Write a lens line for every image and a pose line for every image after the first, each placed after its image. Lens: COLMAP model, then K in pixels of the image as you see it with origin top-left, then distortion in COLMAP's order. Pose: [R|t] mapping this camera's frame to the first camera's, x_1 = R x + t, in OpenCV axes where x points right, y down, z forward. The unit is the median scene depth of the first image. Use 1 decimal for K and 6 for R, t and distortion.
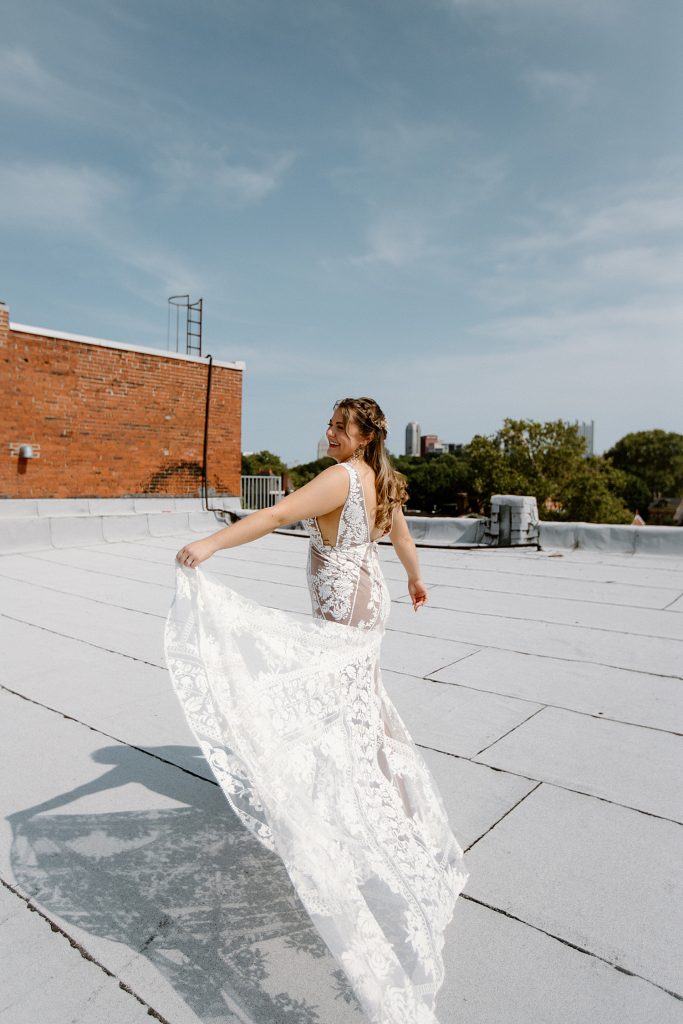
lens RADIAL K [[697.7, 0, 341.5], [0, 697.7, 512.0], [0, 0, 1]] dist [-0.028763, 0.000775]
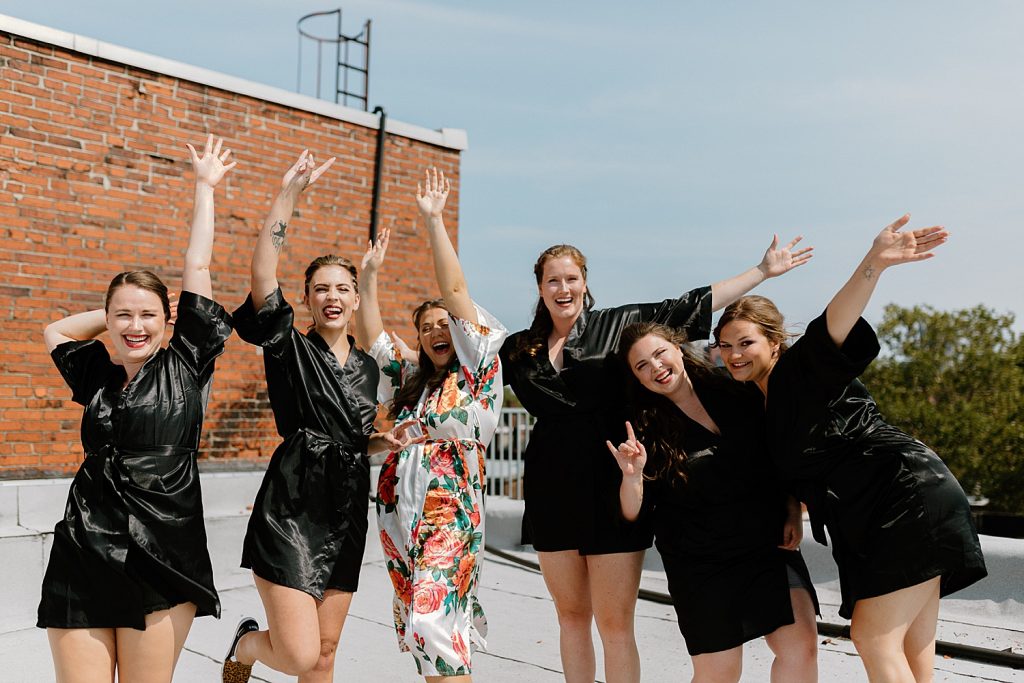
lens RADIAL K [[953.3, 0, 512.0], [0, 953.3, 341.5], [0, 0, 1]] dist [-0.060858, 0.093090]
pose [[0.997417, -0.012210, -0.070790, -0.076680], [0.003934, 0.993255, -0.115884, -0.027912], [0.071728, 0.115306, 0.990737, 0.479931]]
